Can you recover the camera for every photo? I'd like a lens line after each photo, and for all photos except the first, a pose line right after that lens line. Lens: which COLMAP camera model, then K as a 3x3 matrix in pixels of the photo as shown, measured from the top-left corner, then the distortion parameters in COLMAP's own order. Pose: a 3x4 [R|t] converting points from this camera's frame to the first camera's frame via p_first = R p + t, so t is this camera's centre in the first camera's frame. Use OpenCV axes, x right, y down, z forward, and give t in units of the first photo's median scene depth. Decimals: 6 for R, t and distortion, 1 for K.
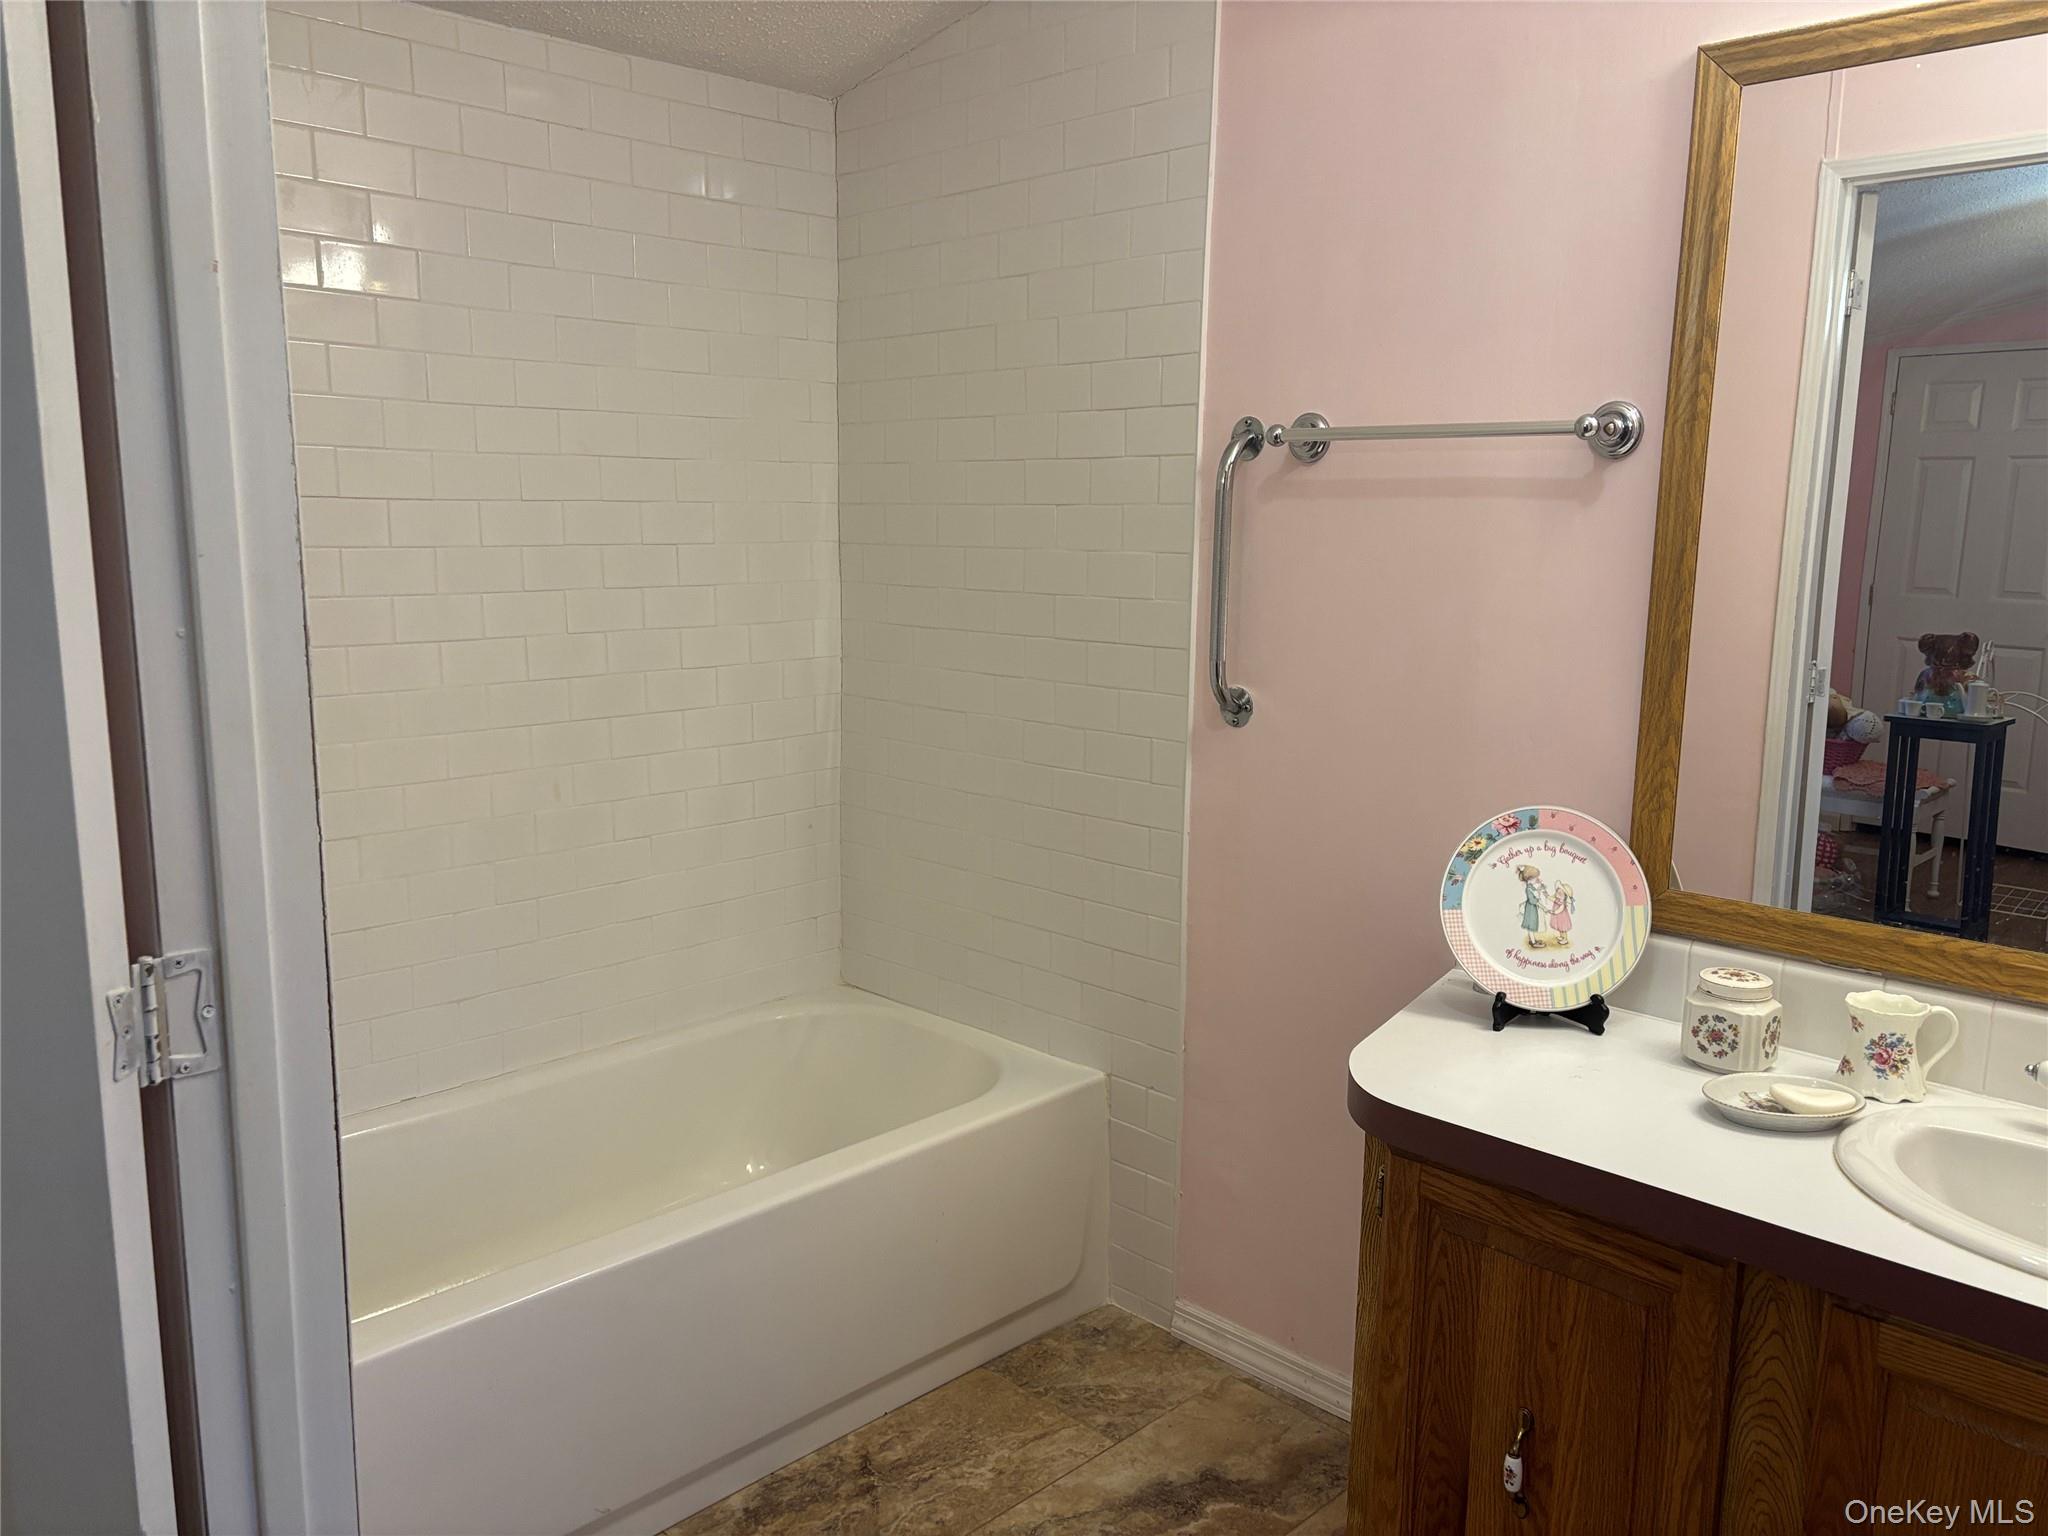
lens RADIAL K [[1529.8, 0, 1024.0], [0, 1529.8, 768.0], [0, 0, 1]] dist [0.057667, -0.048544]
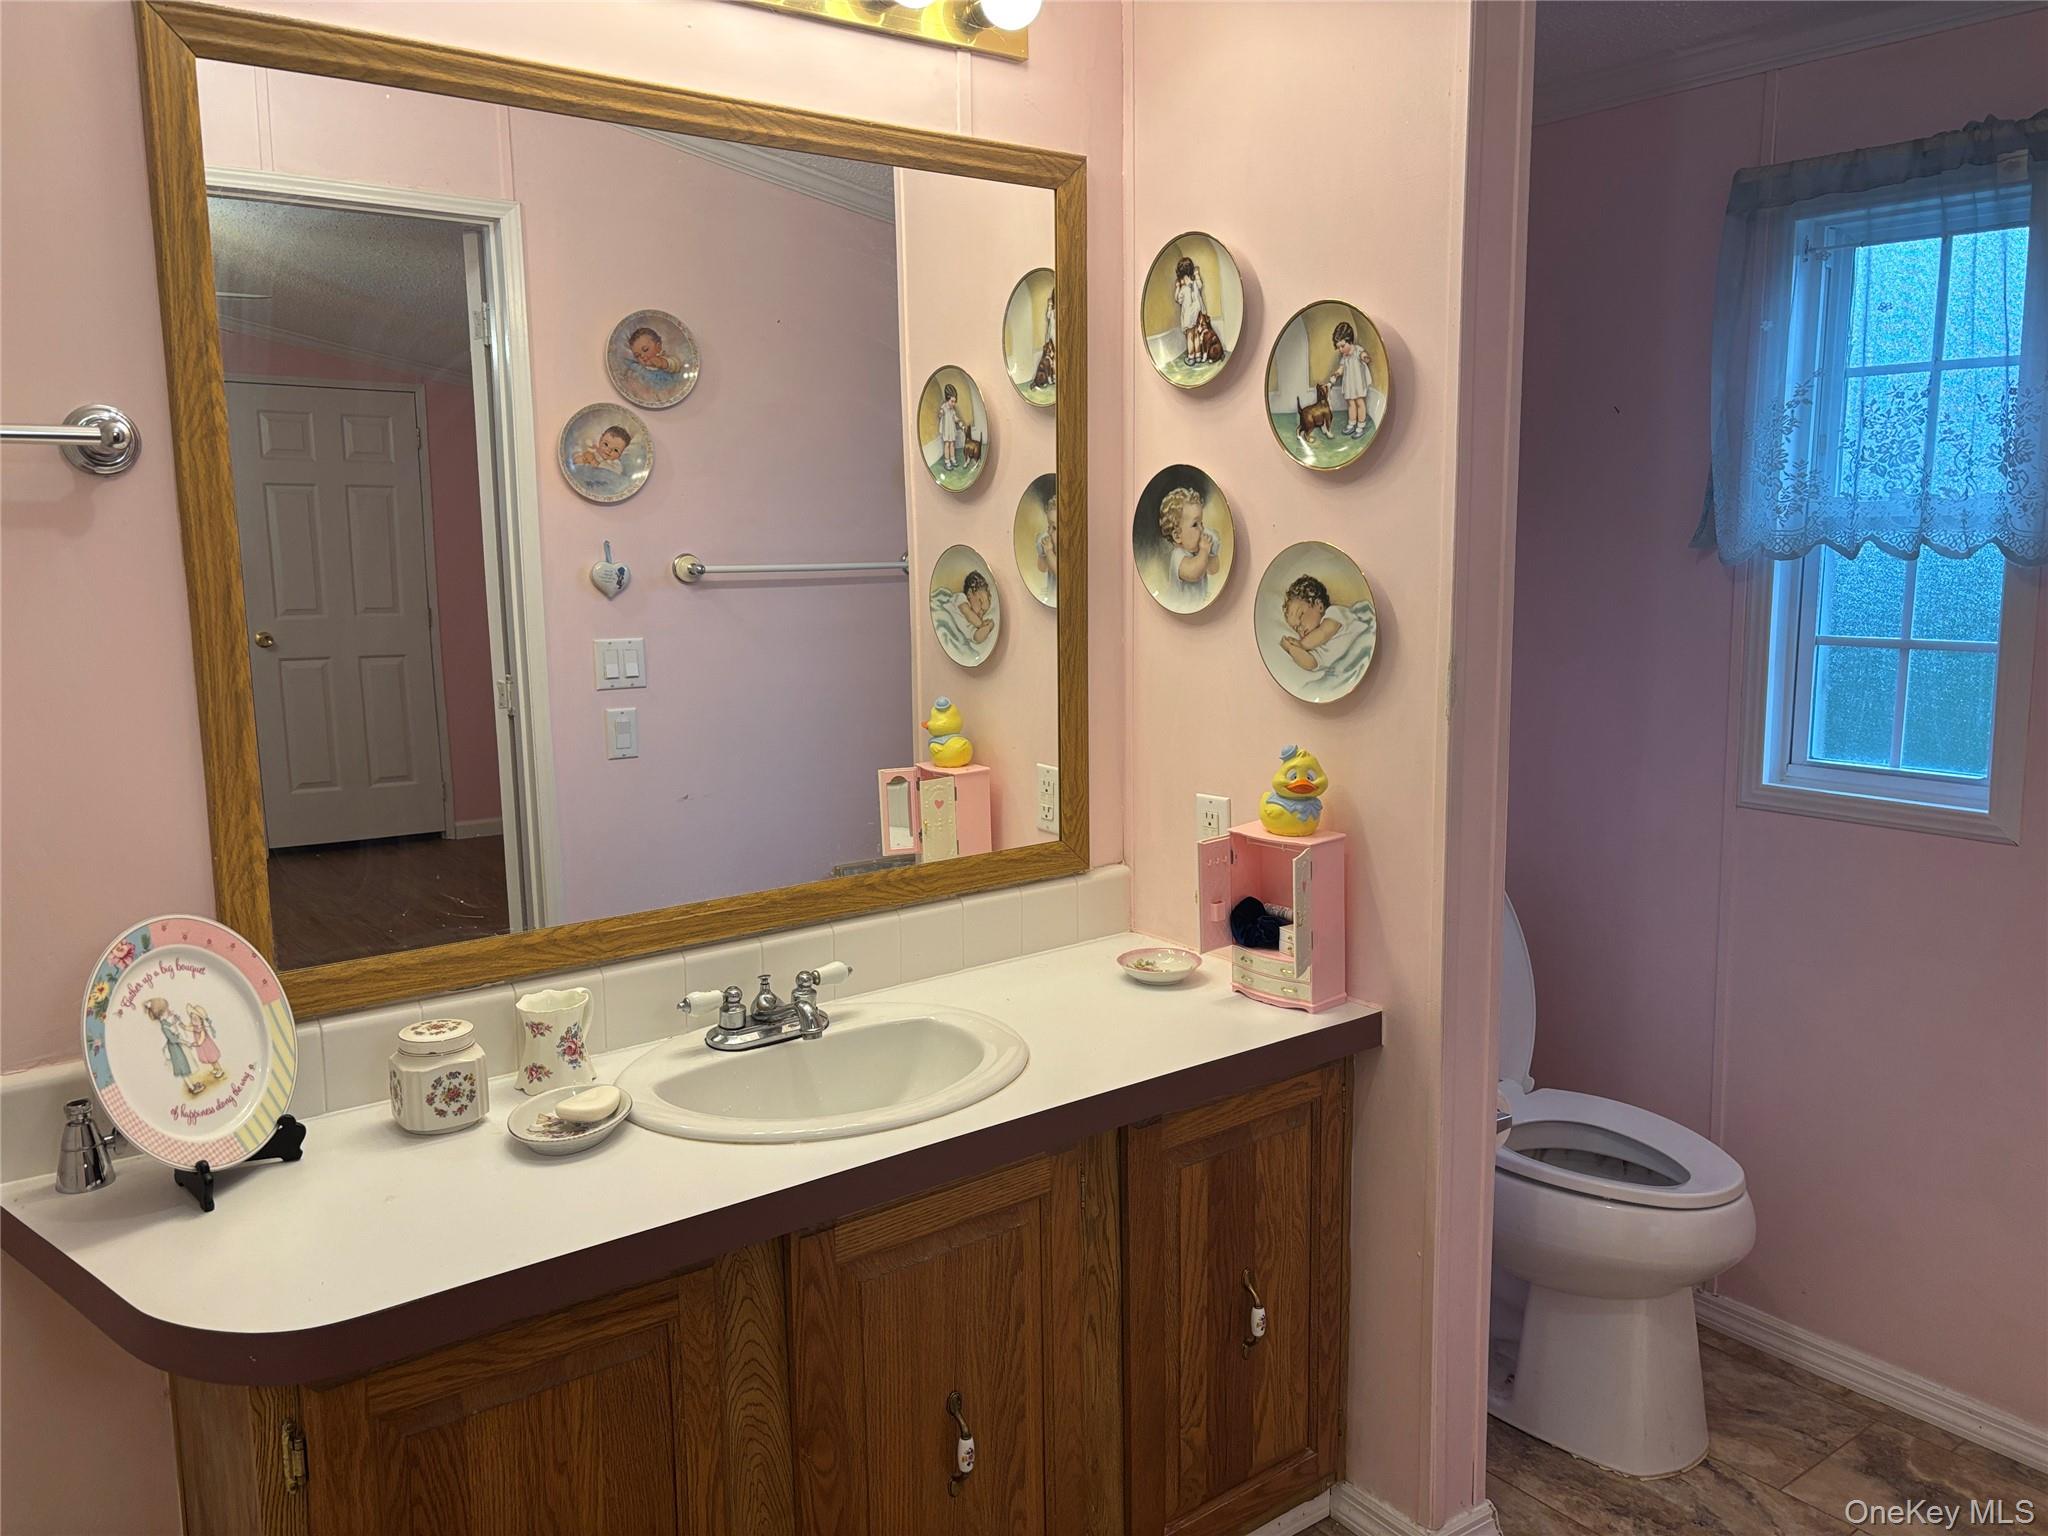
lens RADIAL K [[1532.7, 0, 993.7], [0, 1532.7, 766.4], [0, 0, 1]] dist [0.050211, -0.054309]
pose [[0.157295, -0.157776, 0.974867, -0.366516], [0.180143, 0.975177, 0.128760, -0.078902], [-0.970982, 0.155362, 0.181813, 0.454675]]
